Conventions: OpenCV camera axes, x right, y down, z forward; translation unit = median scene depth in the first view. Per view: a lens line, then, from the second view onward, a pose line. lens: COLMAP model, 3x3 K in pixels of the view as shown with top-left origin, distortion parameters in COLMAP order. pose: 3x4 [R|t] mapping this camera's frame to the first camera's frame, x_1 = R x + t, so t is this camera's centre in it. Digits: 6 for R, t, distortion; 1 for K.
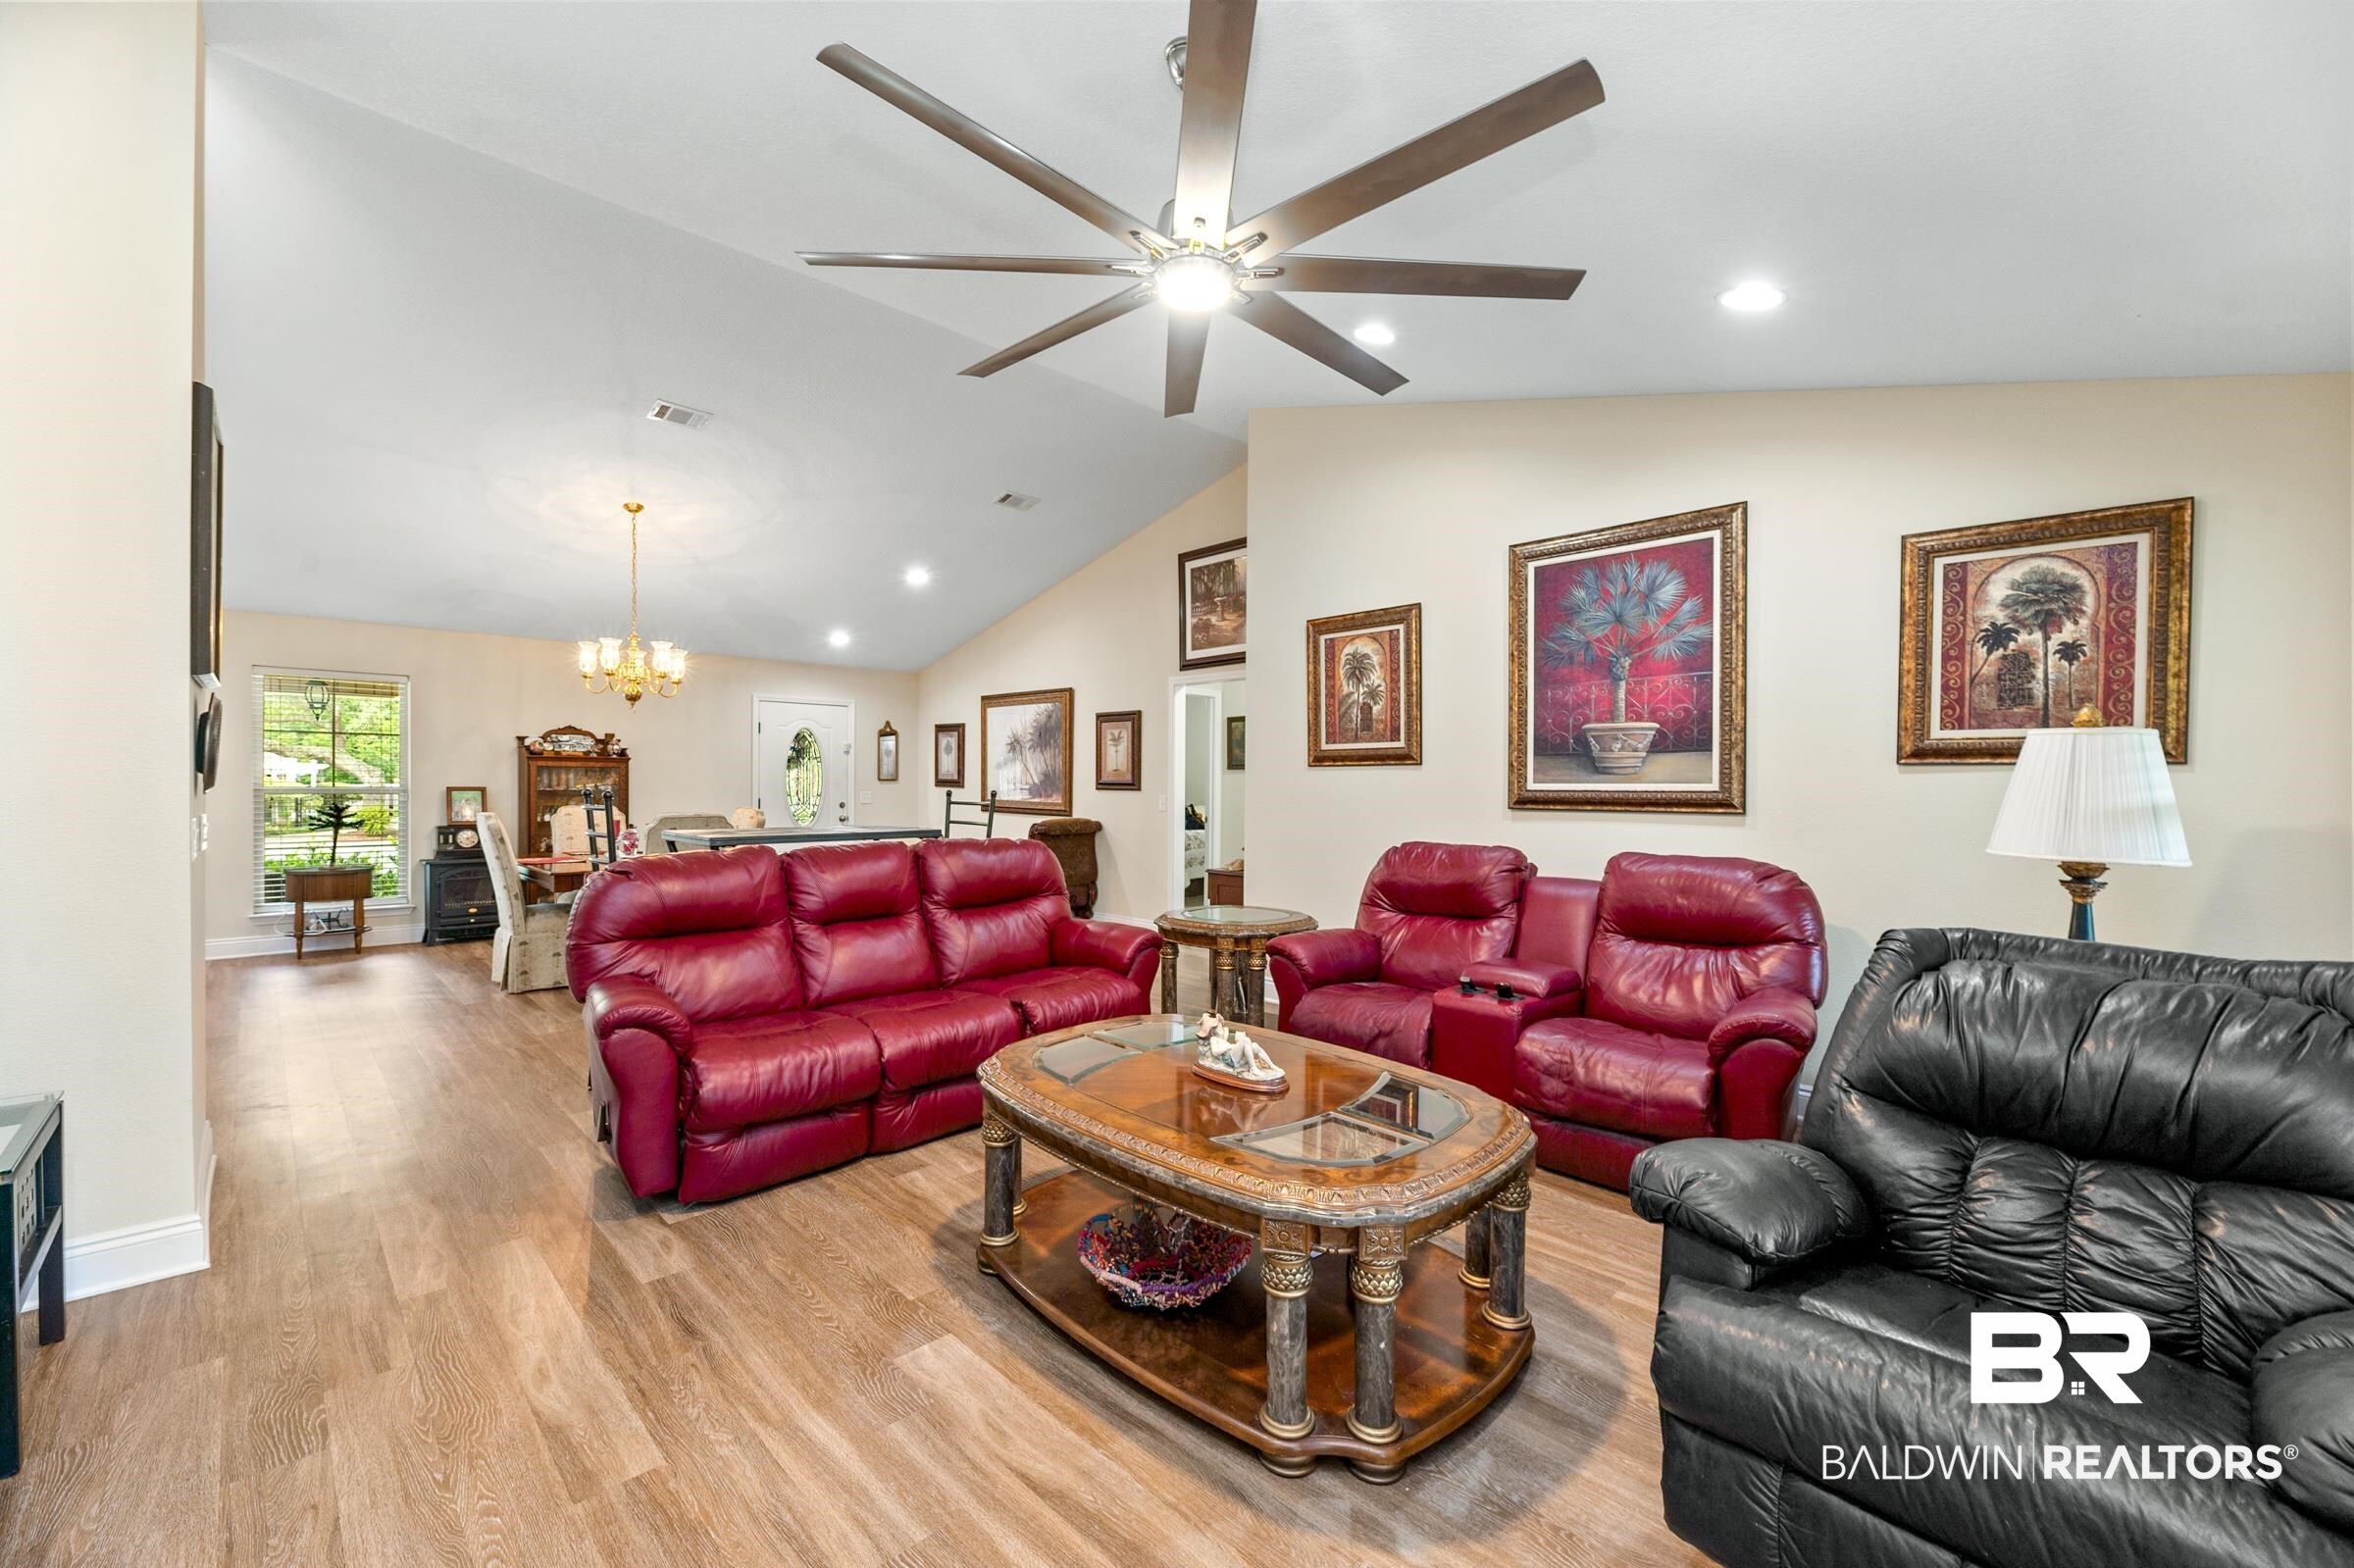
lens RADIAL K [[950.6, 0, 1163.9], [0, 950.6, 789.3], [0, 0, 1]] dist [-0.000248, -0.001912]
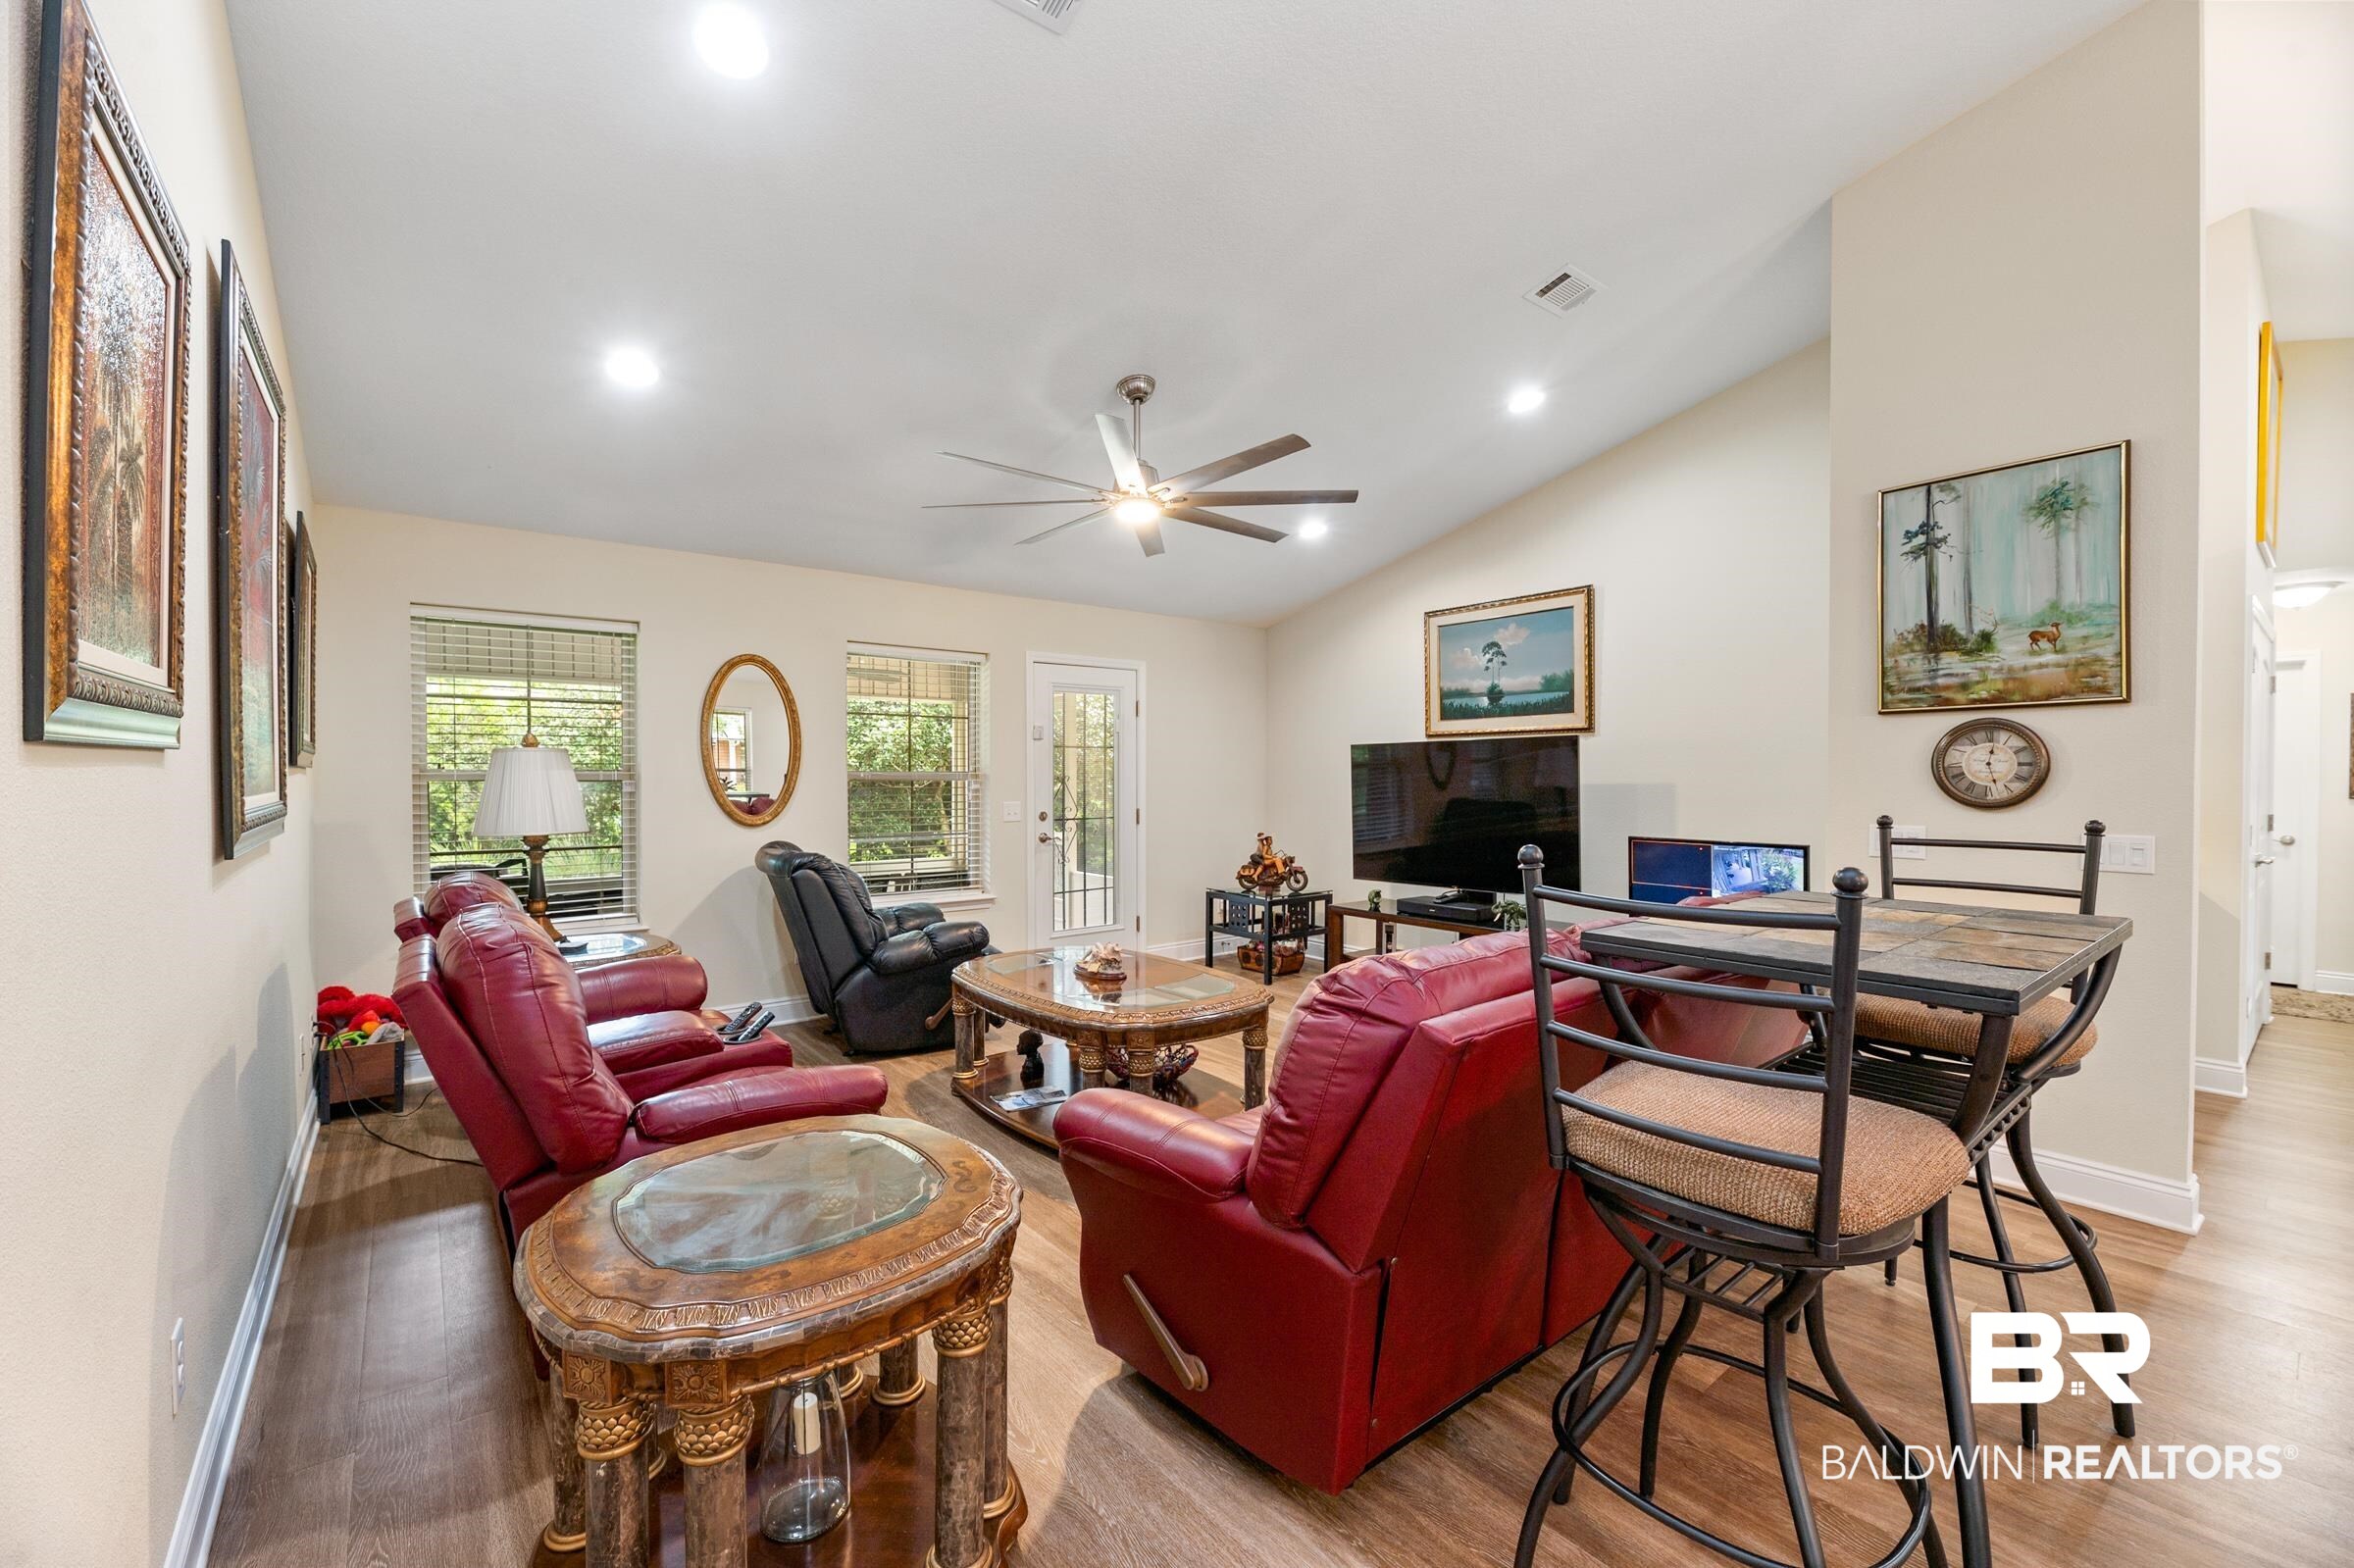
lens RADIAL K [[950.6, 0, 1165.8], [0, 950.6, 779.2], [0, 0, 1]] dist [-0.000248, -0.001912]
pose [[-0.995703, -0.009652, 0.092100, -0.082503], [-0.008399, 0.999867, 0.013987, -0.020736], [-0.092222, 0.013154, -0.995652, 1.167789]]
